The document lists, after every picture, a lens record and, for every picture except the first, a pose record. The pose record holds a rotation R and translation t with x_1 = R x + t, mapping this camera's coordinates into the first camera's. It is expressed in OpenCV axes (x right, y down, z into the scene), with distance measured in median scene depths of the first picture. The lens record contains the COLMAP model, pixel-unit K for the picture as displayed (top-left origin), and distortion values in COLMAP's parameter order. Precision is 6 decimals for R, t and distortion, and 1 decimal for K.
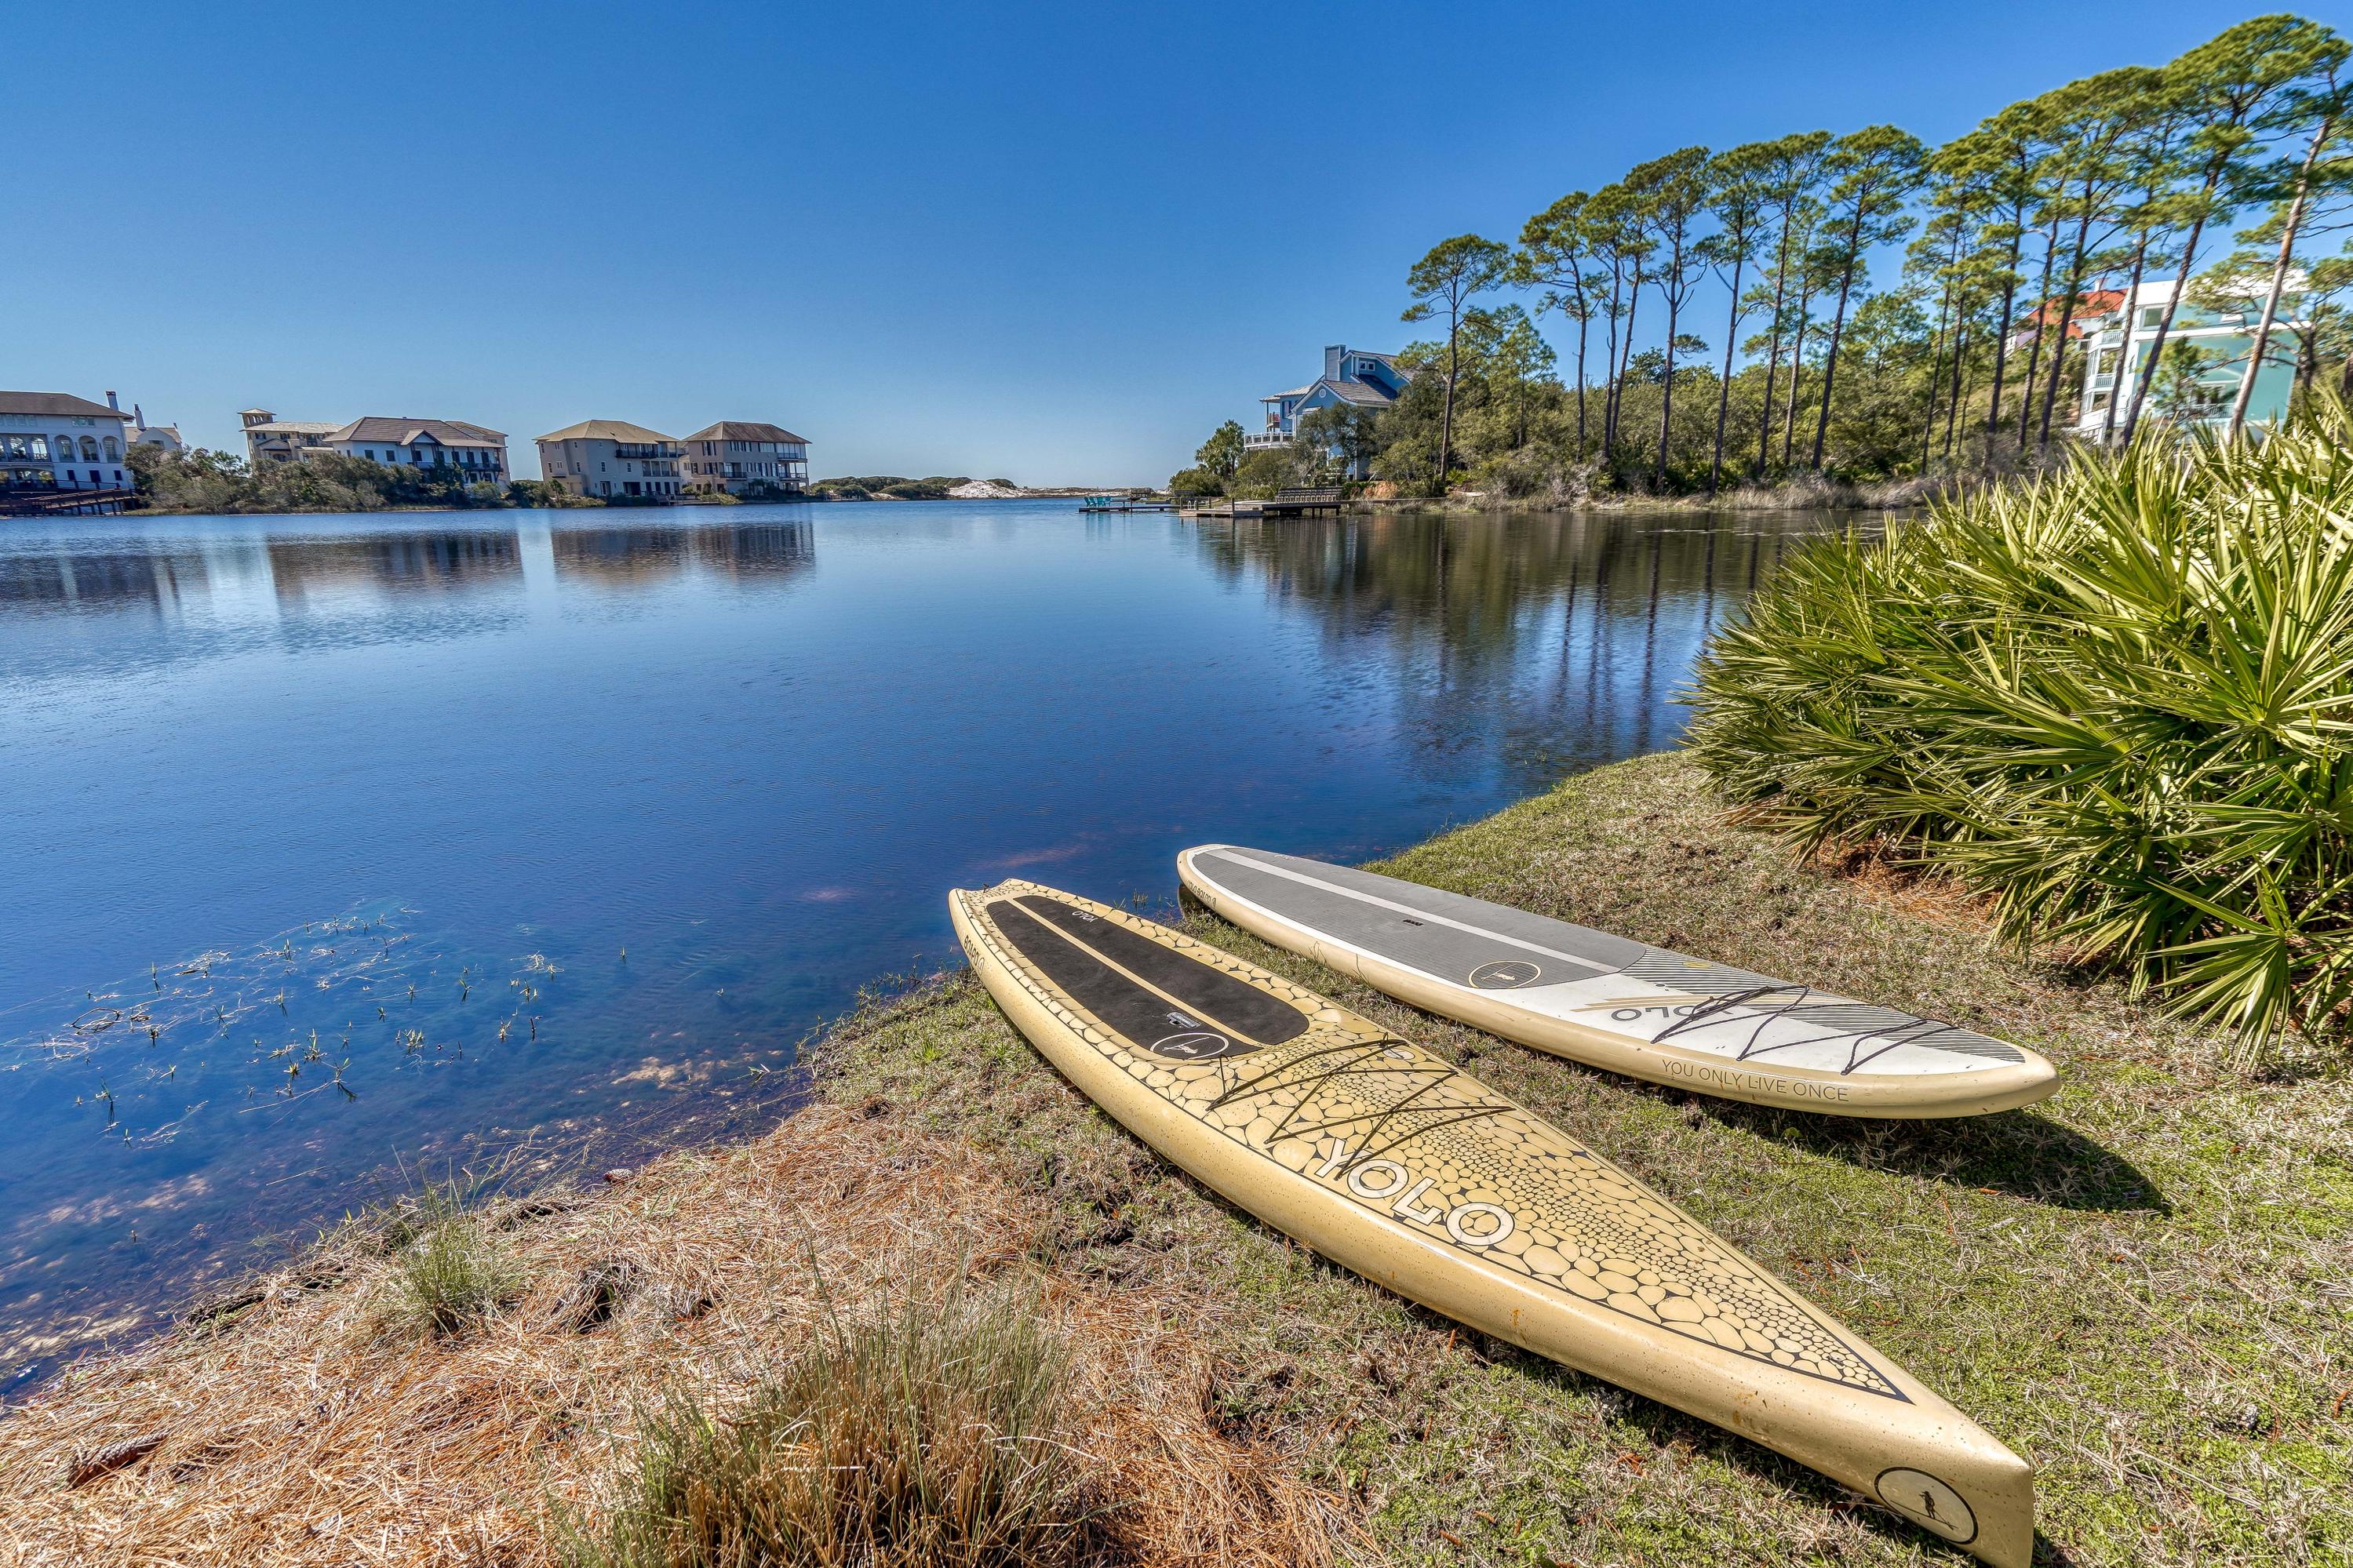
lens RADIAL K [[1170.4, 0, 1195.2], [0, 1170.4, 720.4], [0, 0, 1]] dist [0.053966, -0.001423]
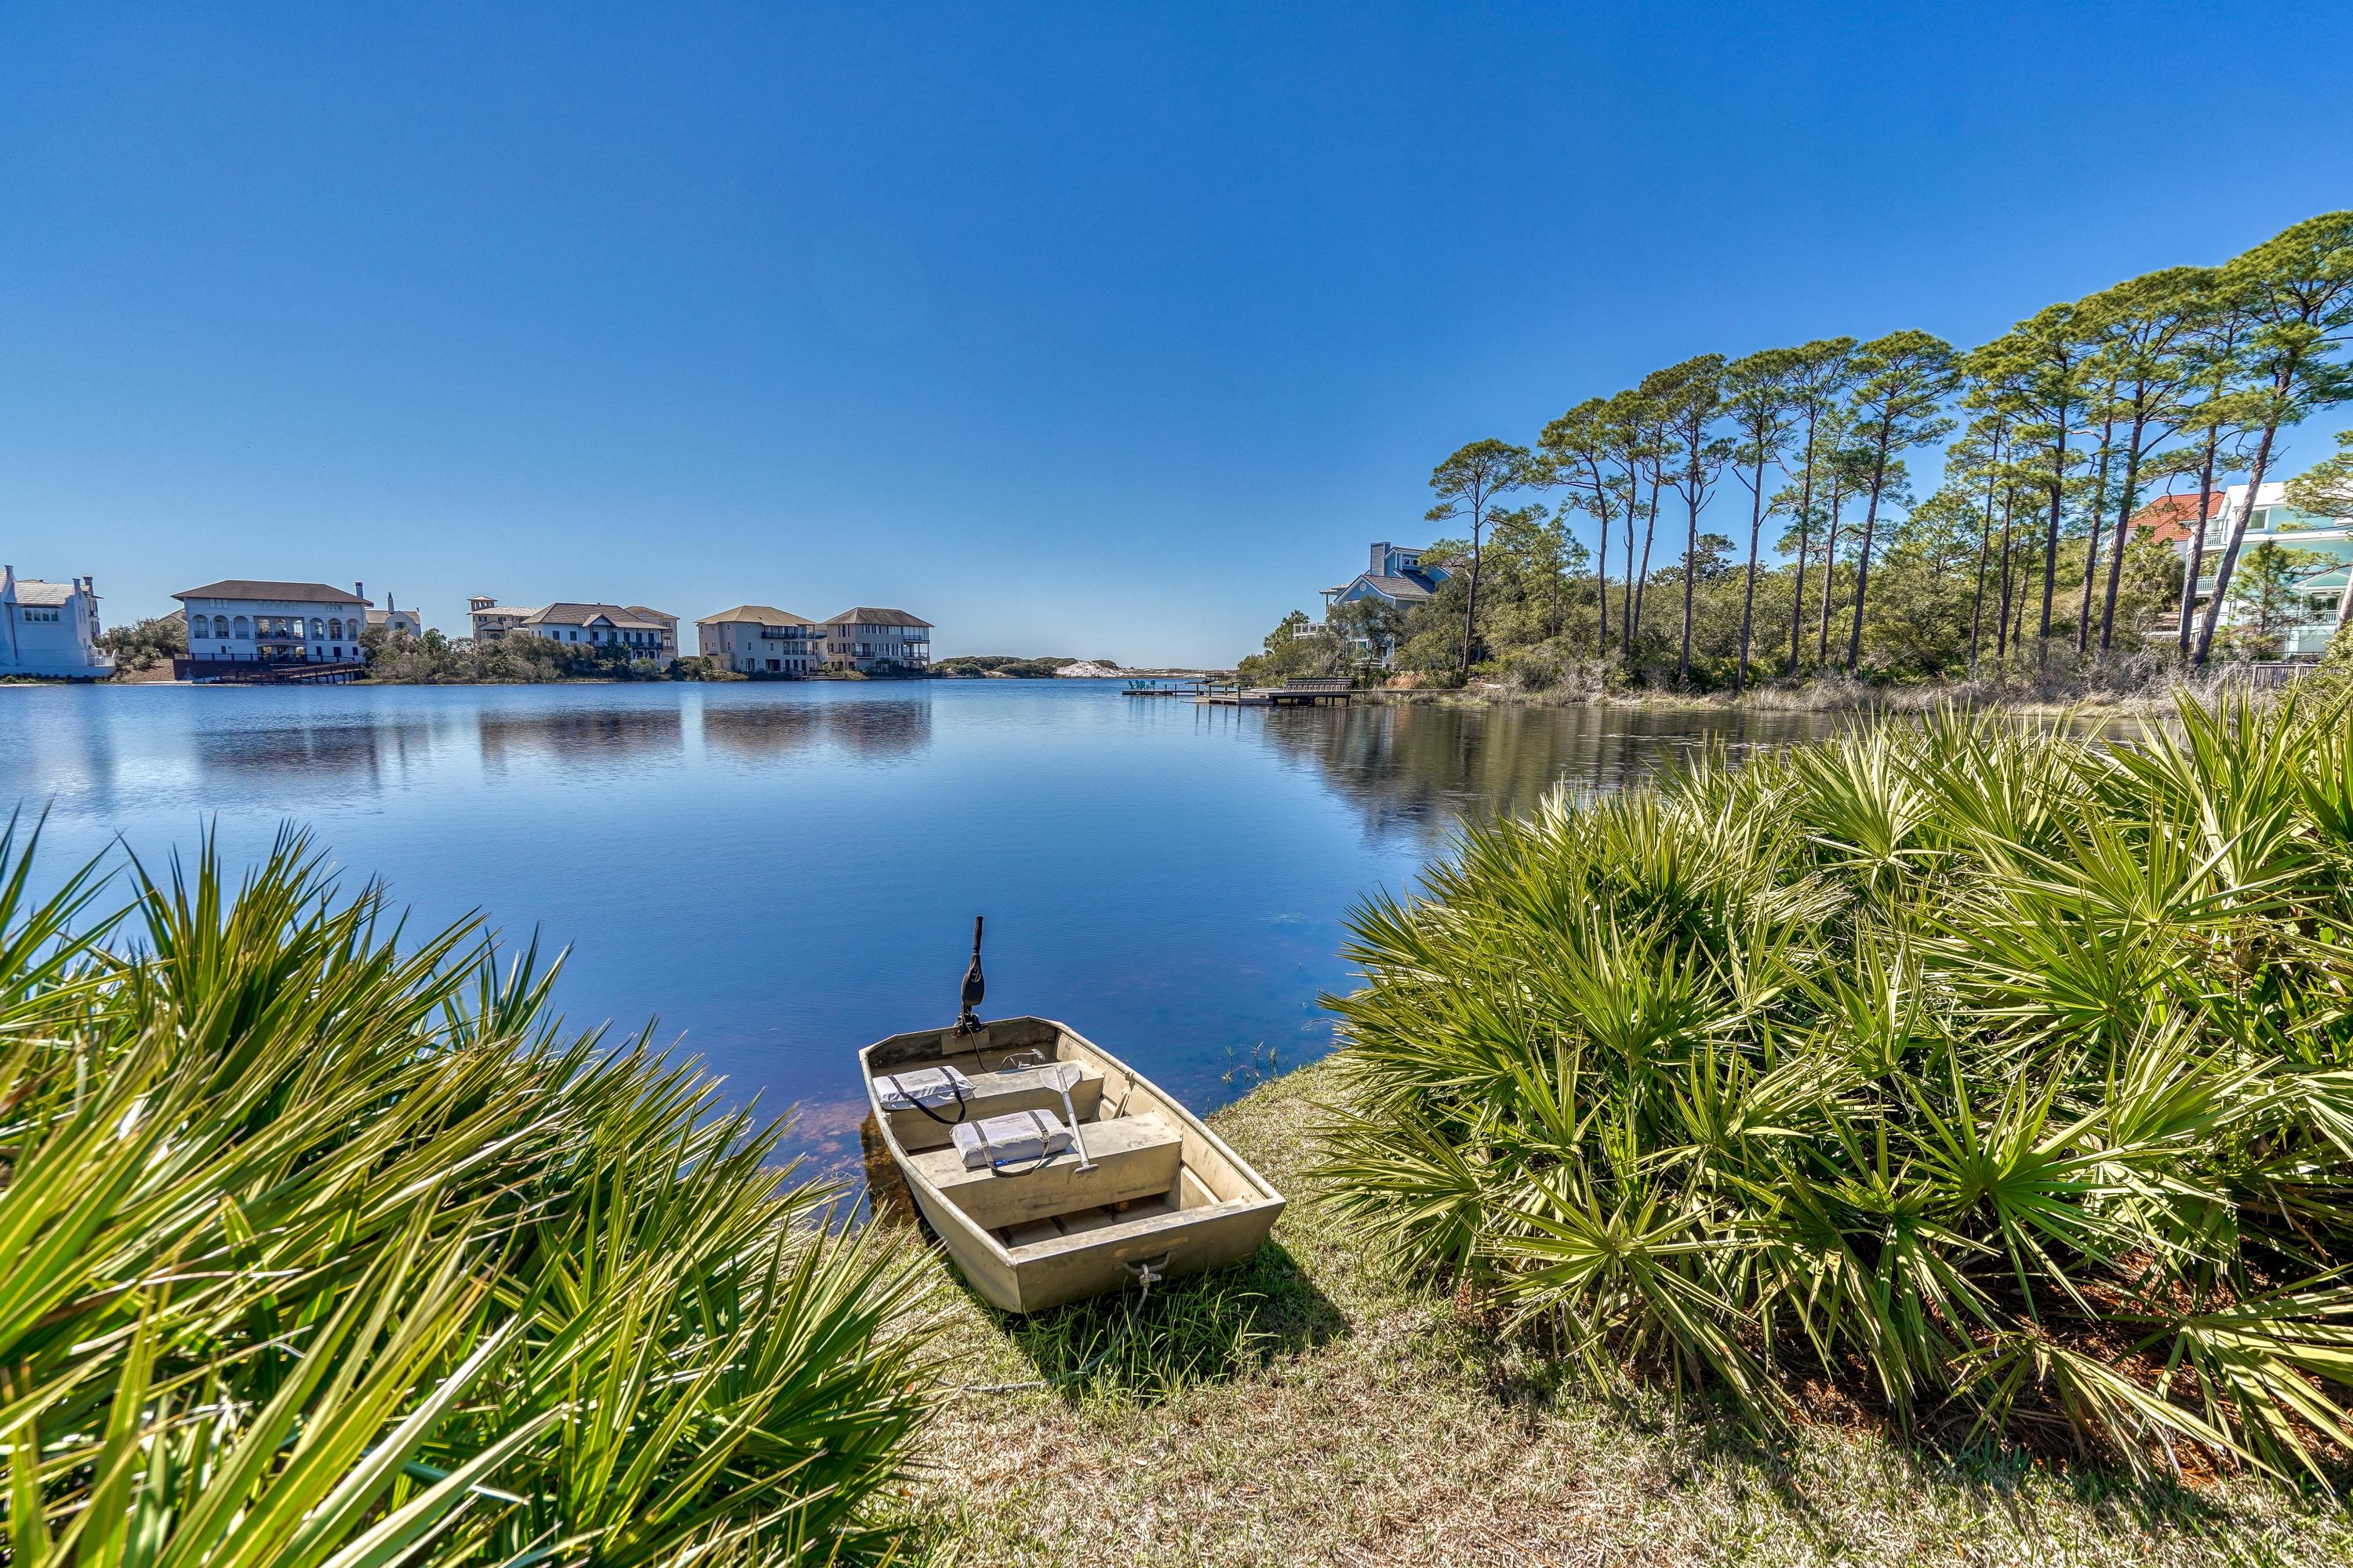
lens RADIAL K [[1099.4, 0, 1169.1], [0, 1099.4, 774.6], [0, 0, 1]] dist [0.054552, -0.000988]
pose [[0.992724, 0.028720, -0.116938, 0.074374], [-0.040277, 0.994400, -0.097707, -0.014028], [0.113477, 0.101706, 0.988321, 0.042362]]
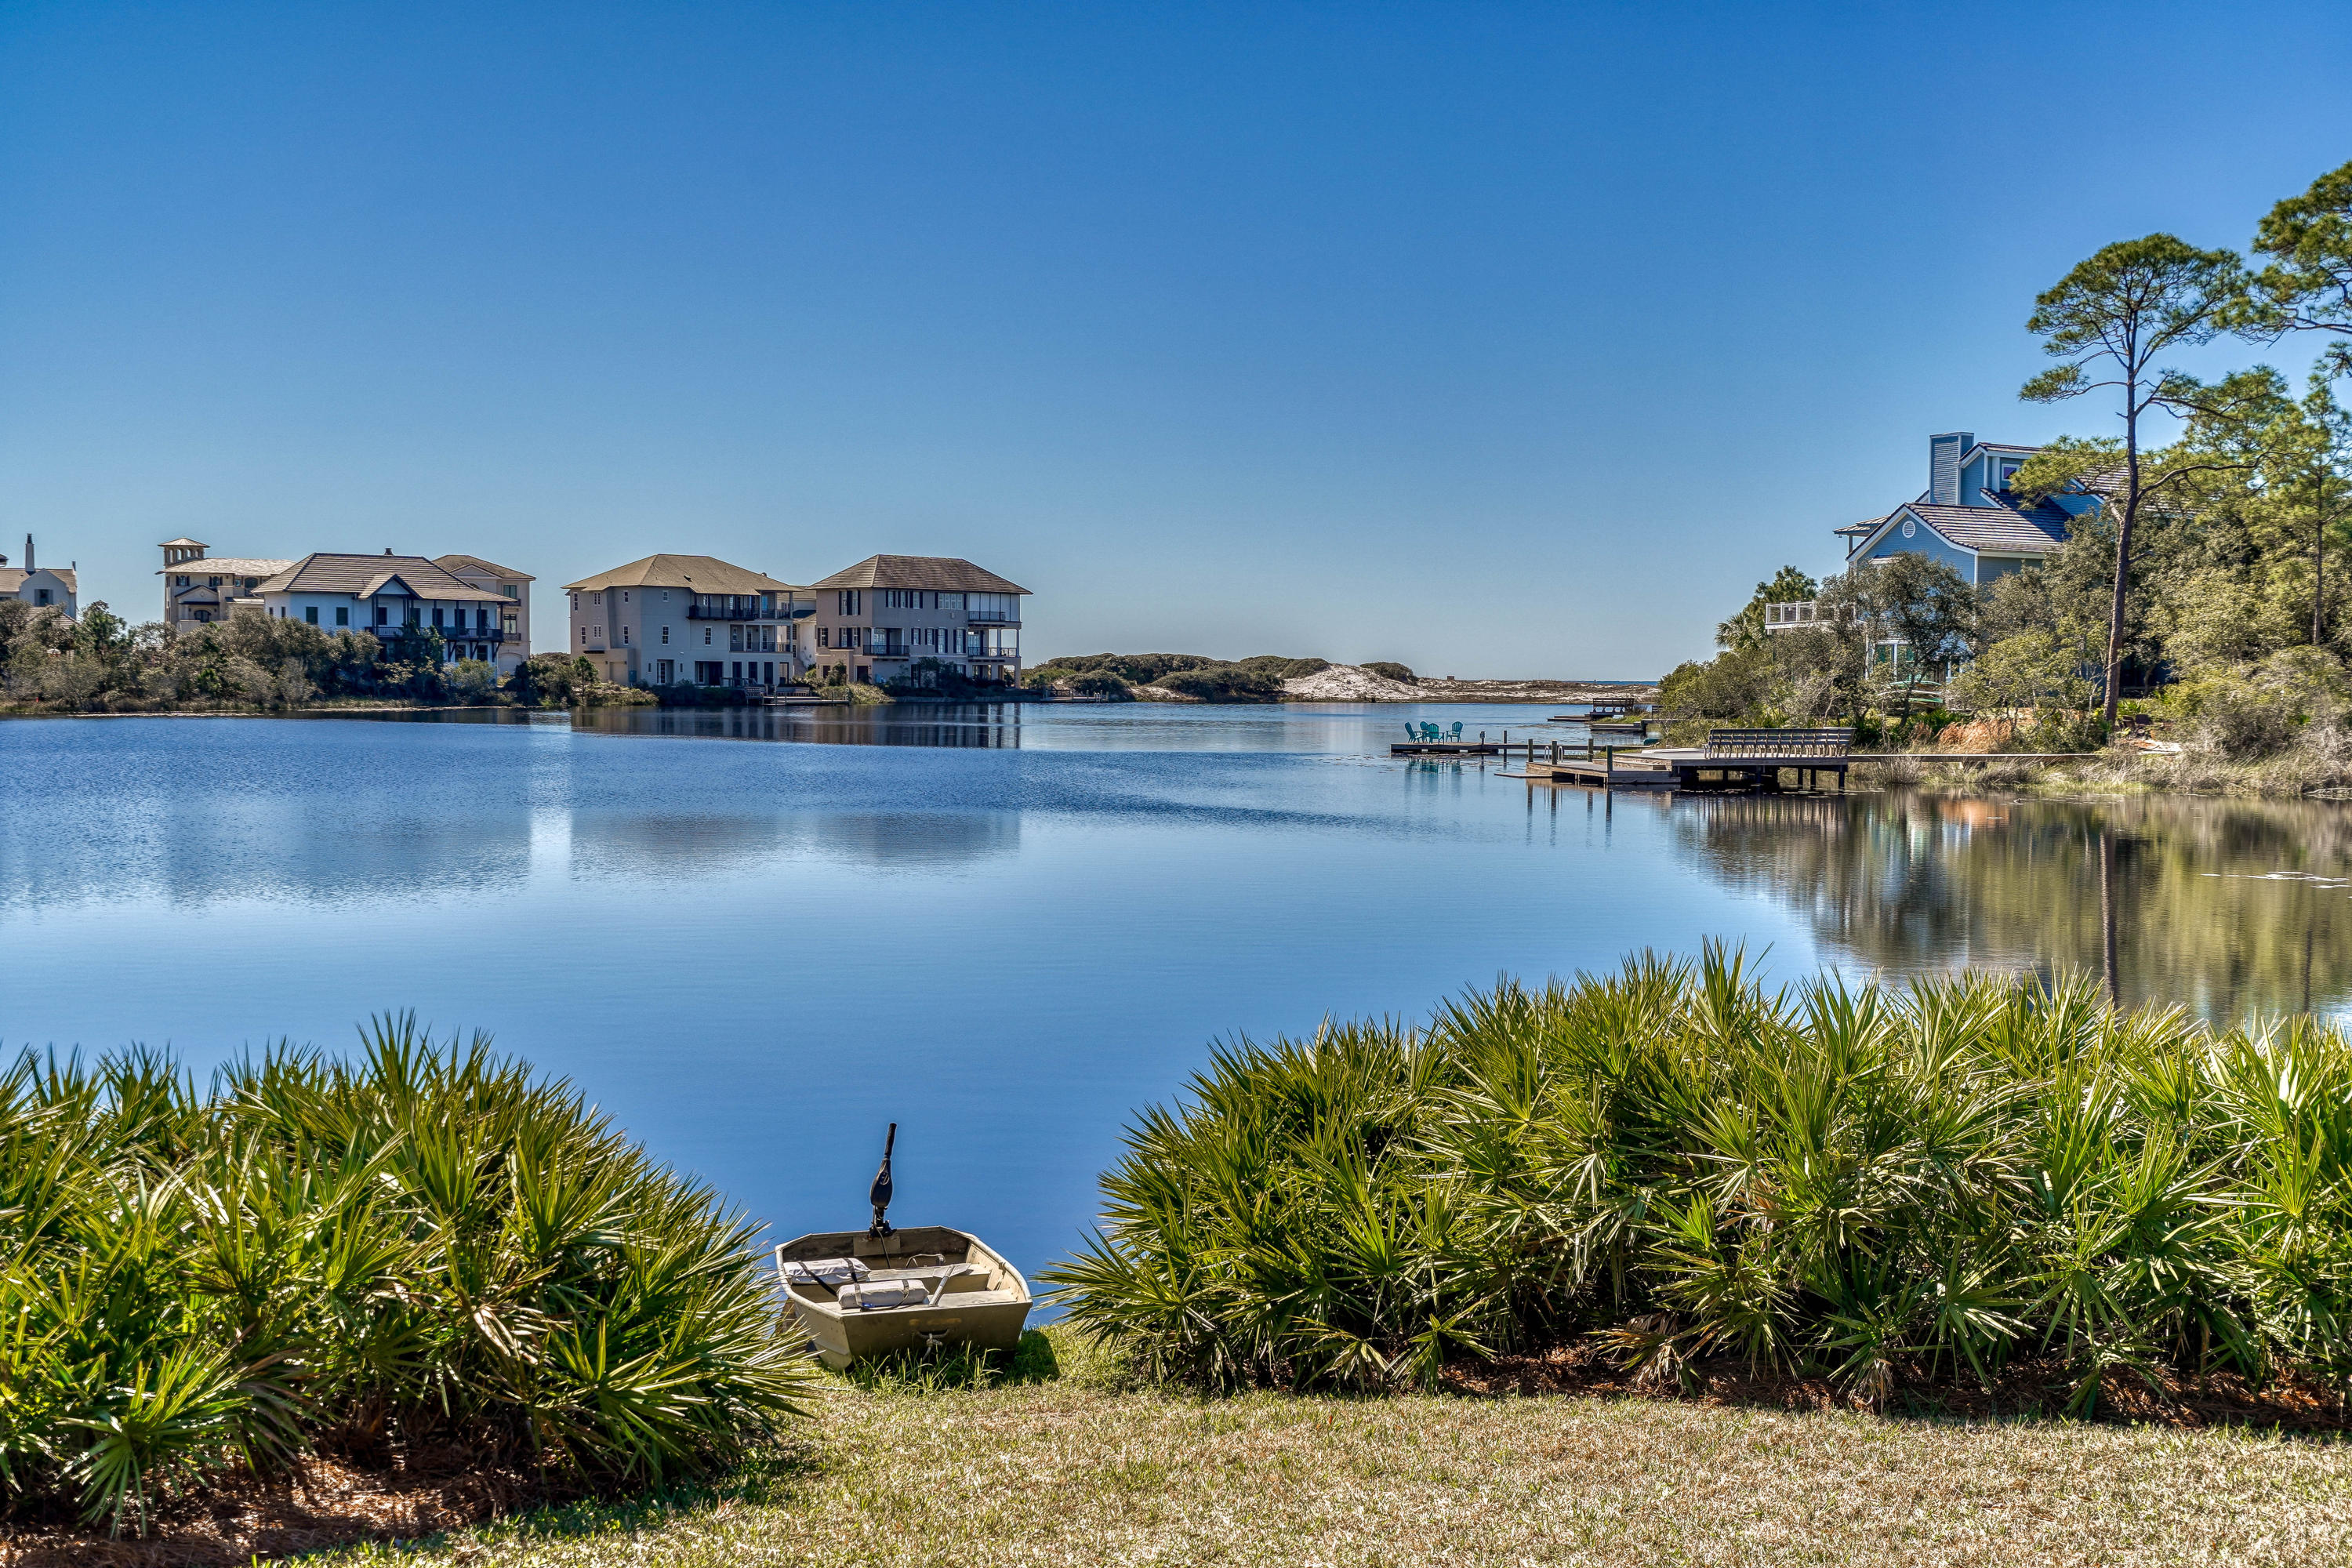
lens RADIAL K [[2410.2, 0, 1179.0], [0, 2410.2, 790.1], [0, 0, 1]] dist [-0.003805, -0.019648]
pose [[0.963767, 0.036897, -0.264182, 0.110266], [-0.075232, 0.987780, -0.136494, -0.012918], [0.255917, 0.151423, 0.954766, -0.031240]]
